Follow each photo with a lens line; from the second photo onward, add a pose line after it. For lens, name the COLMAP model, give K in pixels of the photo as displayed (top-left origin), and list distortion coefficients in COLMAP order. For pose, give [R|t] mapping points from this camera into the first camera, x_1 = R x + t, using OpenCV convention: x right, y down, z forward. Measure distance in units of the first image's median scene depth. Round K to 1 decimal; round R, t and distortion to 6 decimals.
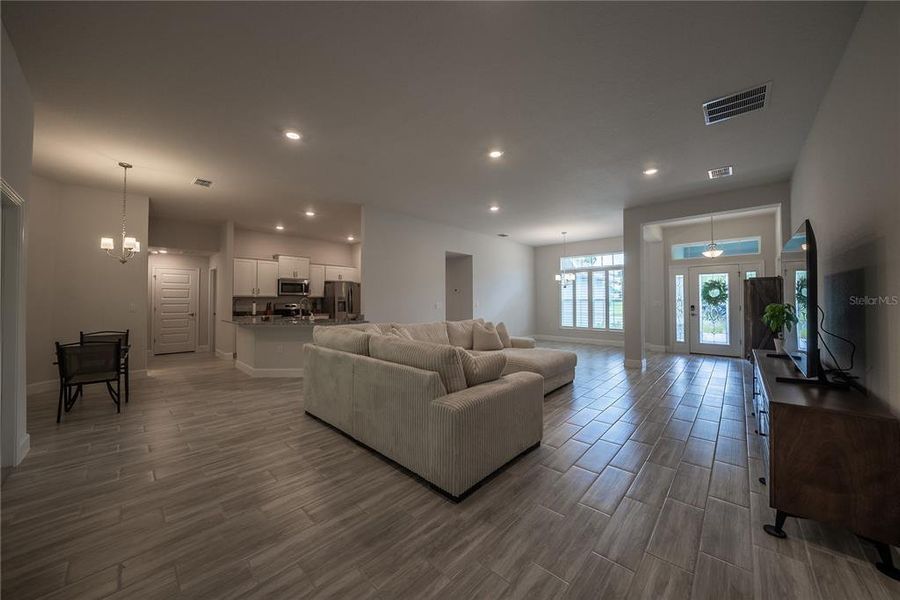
lens RADIAL K [[316.7, 0, 452.3], [0, 316.7, 294.3], [0, 0, 1]] dist [-0.029402, 0.005457]
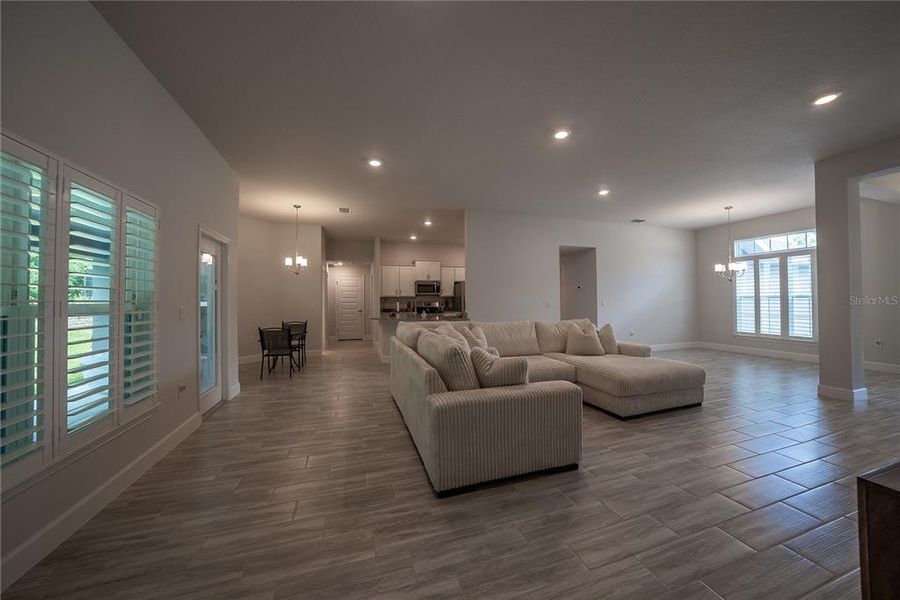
lens RADIAL K [[316.7, 0, 452.1], [0, 316.7, 293.2], [0, 0, 1]] dist [-0.029402, 0.005457]
pose [[0.874307, -0.014513, -0.485156, 0.154731], [0.015196, 0.999881, -0.002524, 0.000740], [0.485135, -0.005166, 0.874424, 0.036469]]
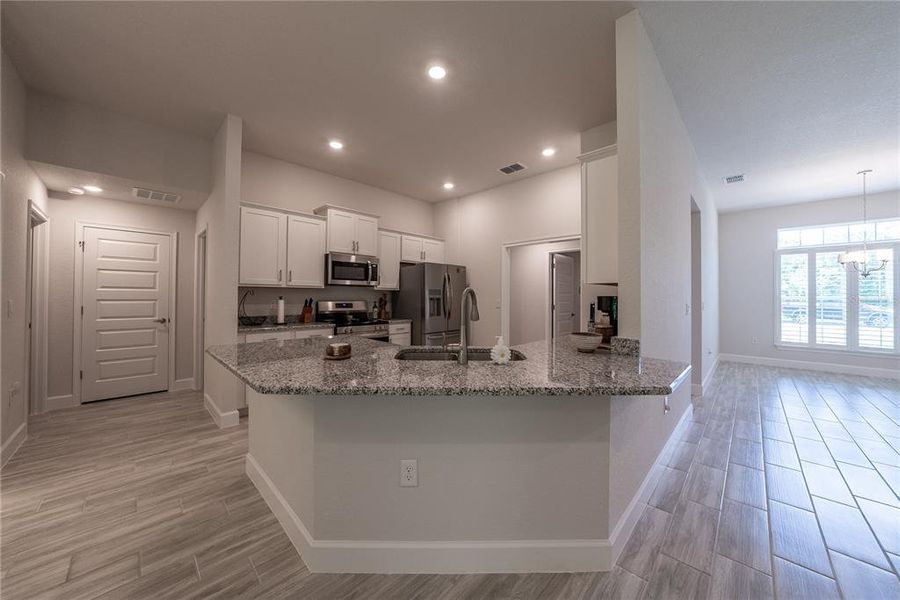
lens RADIAL K [[316.7, 0, 452.9], [0, 316.7, 294.8], [0, 0, 1]] dist [-0.029402, 0.005457]
pose [[0.999817, 0.007974, -0.017411, -0.374174], [-0.007825, 0.999932, 0.008609, 0.014889], [0.017478, -0.008471, 0.999811, 0.538392]]
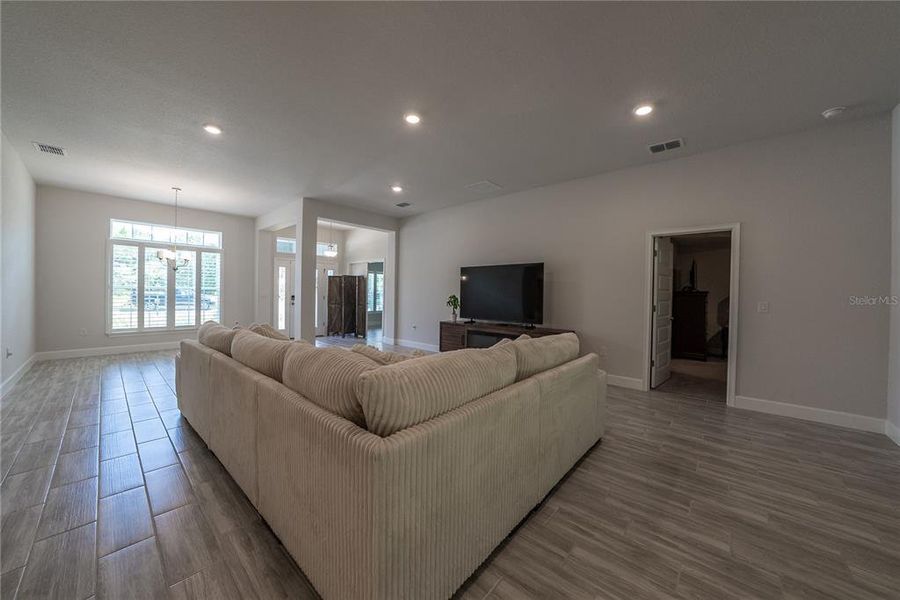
lens RADIAL K [[316.7, 0, 453.1], [0, 316.7, 296.2], [0, 0, 1]] dist [-0.029402, 0.005457]
pose [[-0.030285, -0.008025, 0.999509, -0.376784], [-0.035108, 0.999359, 0.006960, 0.010953], [-0.998925, -0.034880, -0.030547, 0.478987]]
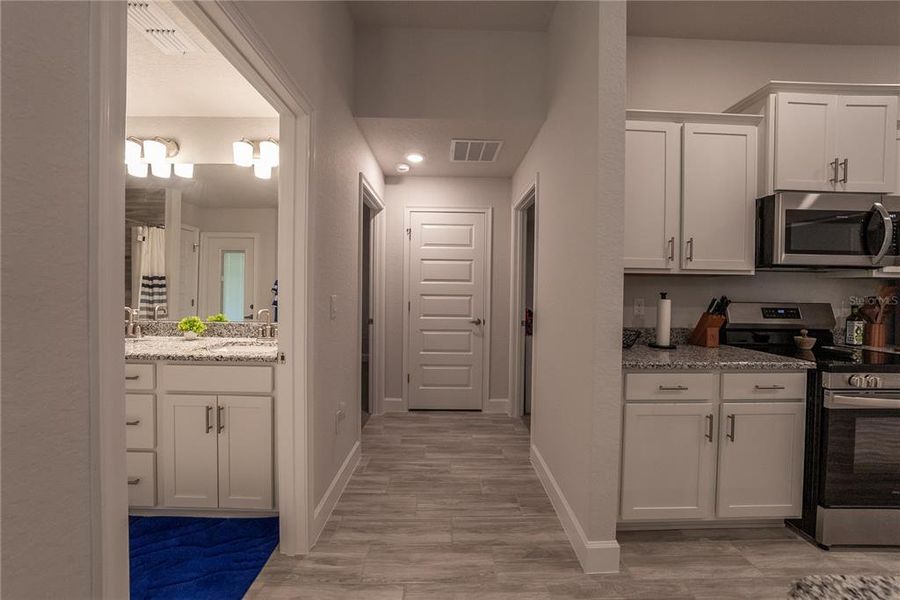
lens RADIAL K [[316.7, 0, 455.4], [0, 316.7, 292.9], [0, 0, 1]] dist [-0.029402, 0.005457]
pose [[0.698726, 0.016777, -0.715193, -0.613480], [-0.000135, 0.999728, 0.023319, 0.019008], [0.715389, -0.016197, 0.698538, 0.756189]]
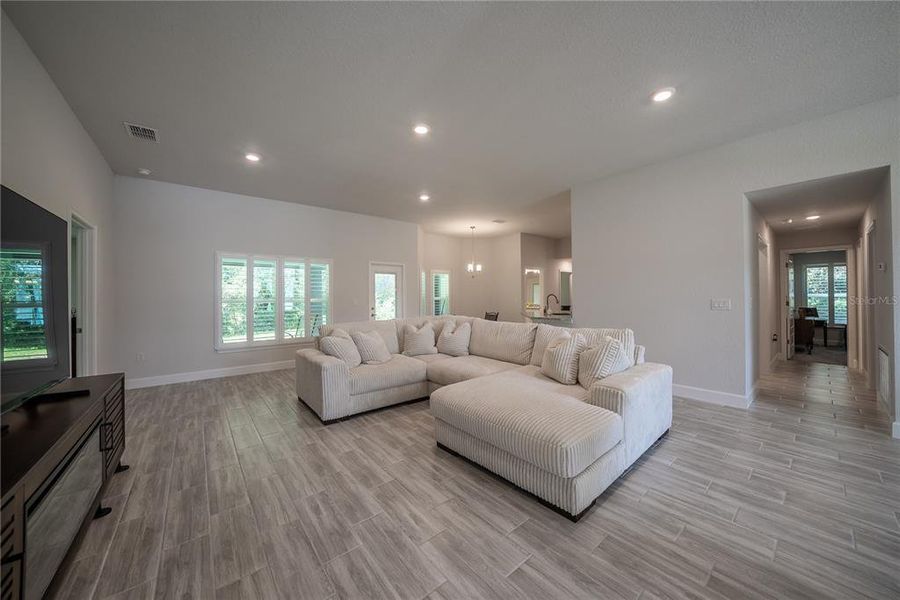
lens RADIAL K [[316.7, 0, 456.7], [0, 316.7, 298.0], [0, 0, 1]] dist [-0.029402, 0.005457]
pose [[-0.127892, 0.013335, -0.991698, 0.529954], [0.032382, 0.999433, 0.009263, 0.004202], [0.991259, -0.030928, -0.128251, 0.637722]]
